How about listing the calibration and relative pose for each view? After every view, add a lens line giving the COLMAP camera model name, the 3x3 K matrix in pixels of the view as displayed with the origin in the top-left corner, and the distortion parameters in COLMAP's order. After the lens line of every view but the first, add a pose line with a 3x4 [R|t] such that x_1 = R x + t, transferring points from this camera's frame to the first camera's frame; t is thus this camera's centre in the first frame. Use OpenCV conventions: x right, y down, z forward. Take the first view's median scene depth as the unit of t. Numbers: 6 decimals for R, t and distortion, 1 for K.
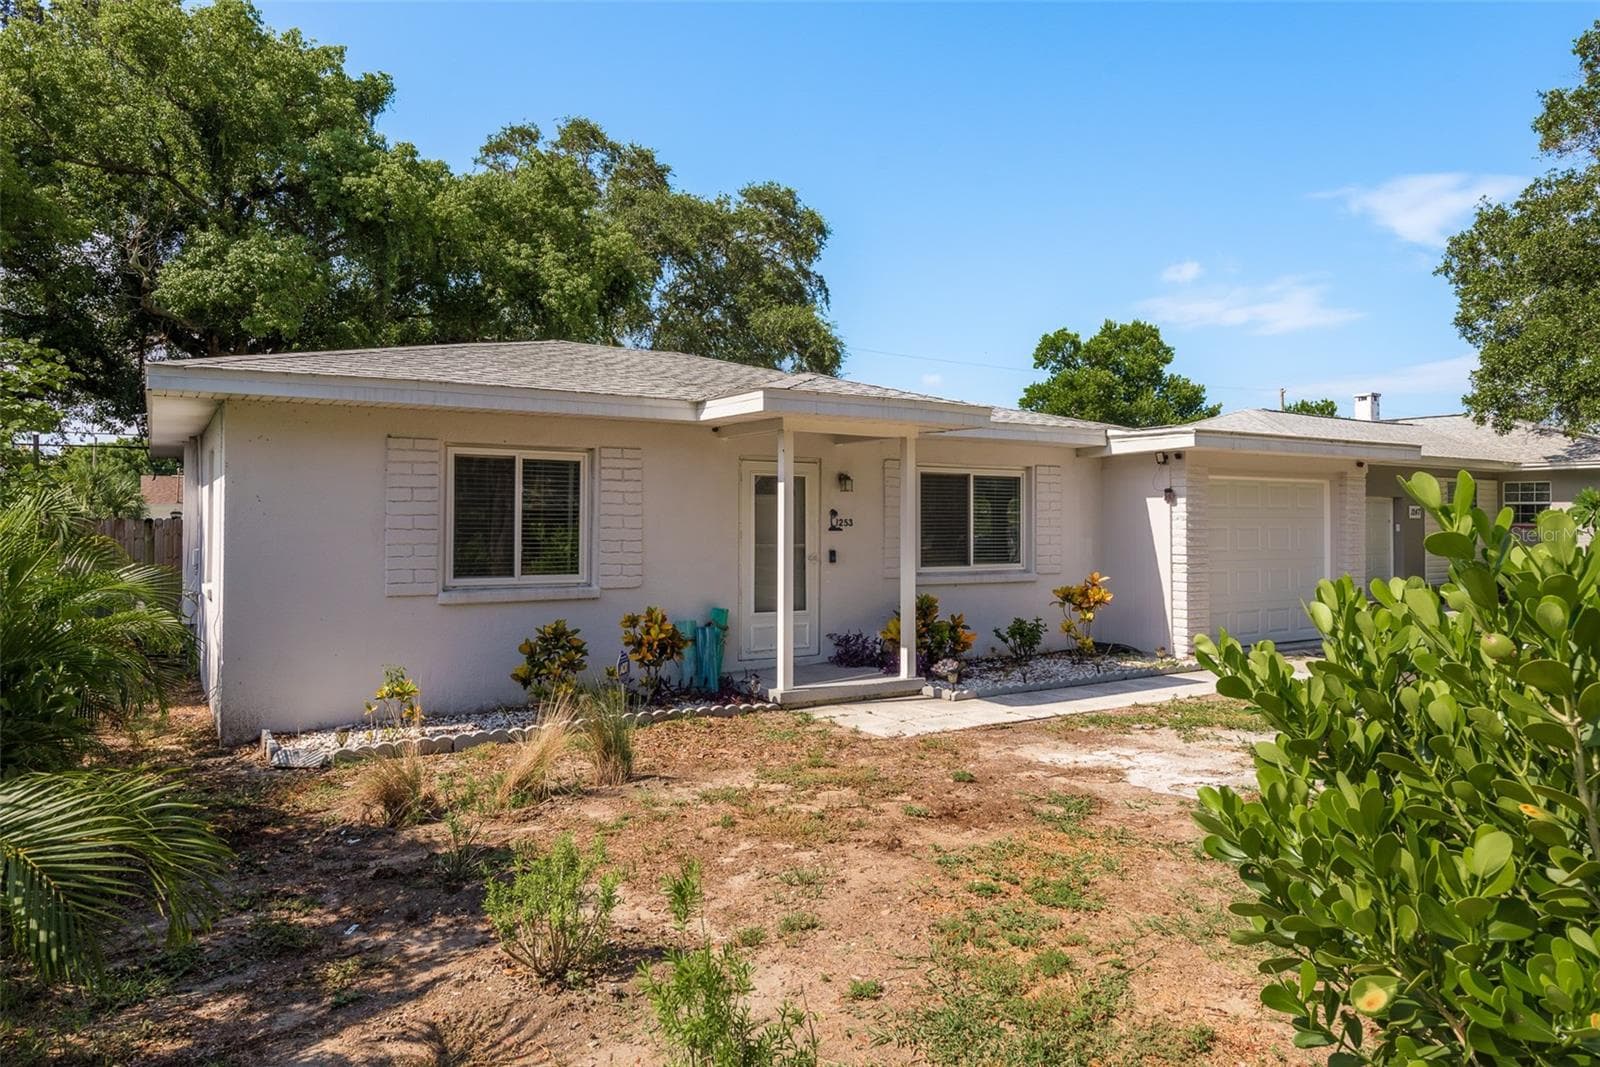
lens RADIAL K [[1040.3, 0, 796.4], [0, 1040.3, 528.5], [0, 0, 1]] dist [-0.000865, -0.000956]
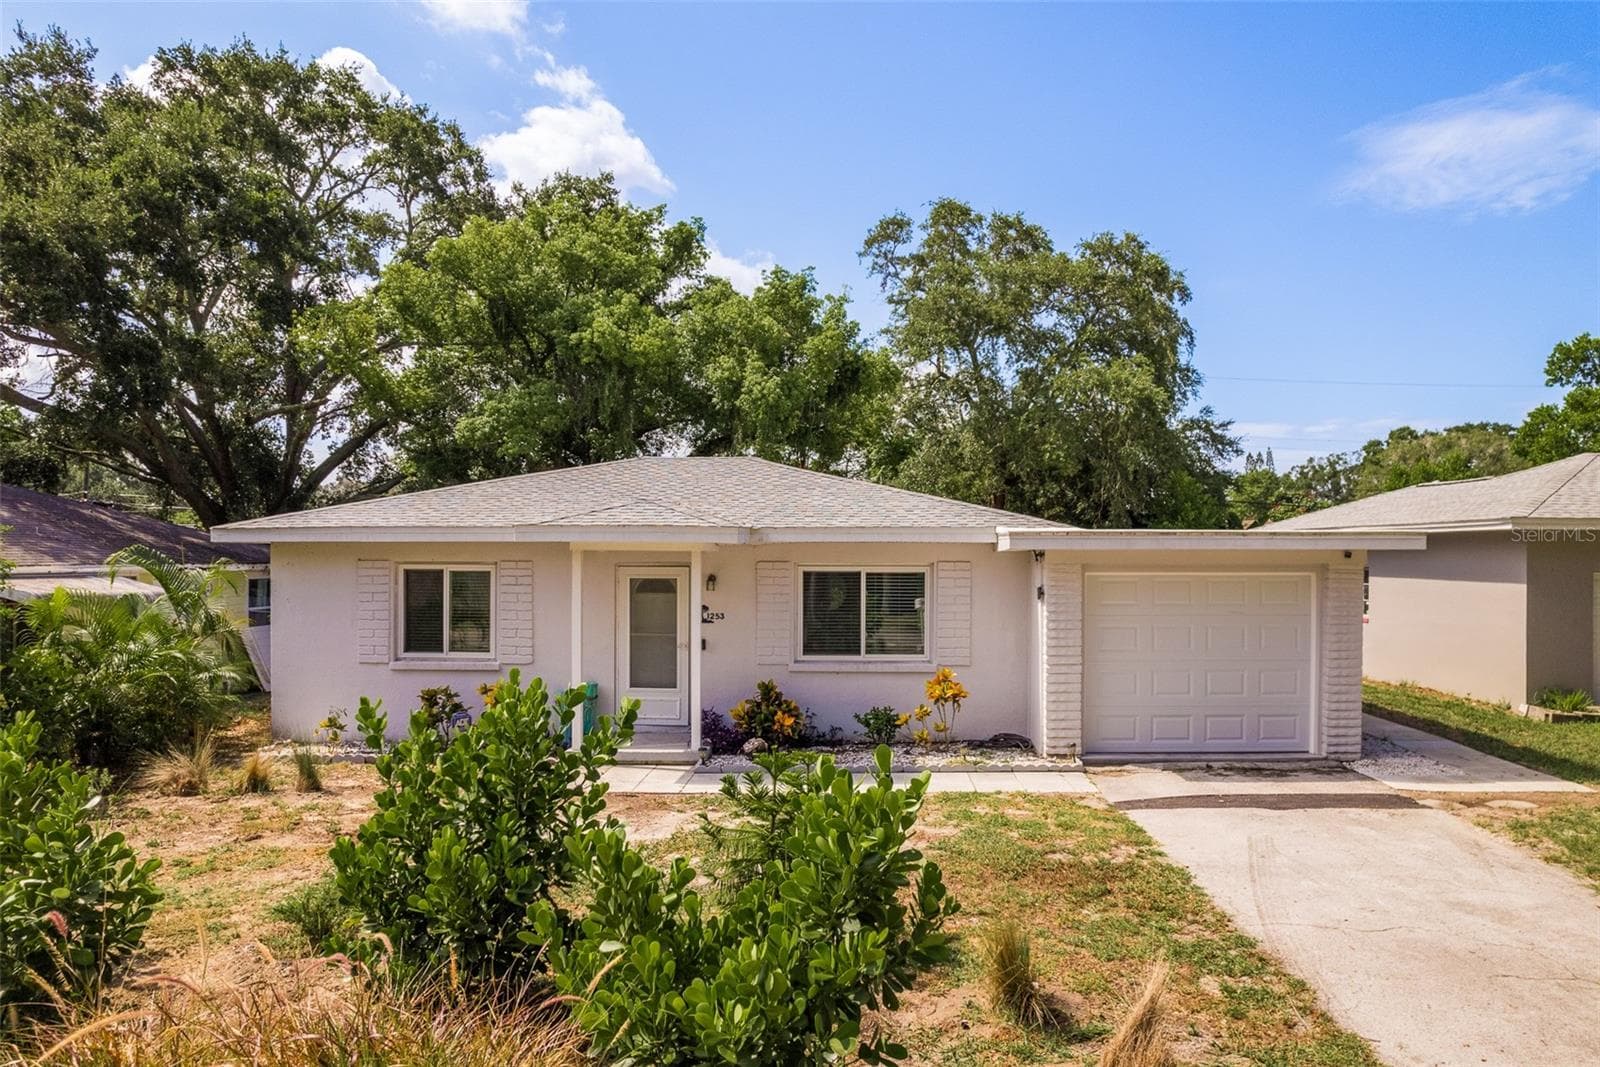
lens RADIAL K [[1067.5, 0, 804.8], [0, 1067.5, 562.3], [0, 0, 1]] dist [-0.058428, 0.023309]
pose [[0.837507, 0.004065, -0.546411, 0.716264], [-0.002270, 0.999990, 0.003959, -0.064574], [0.546421, -0.002075, 0.837508, 0.029384]]
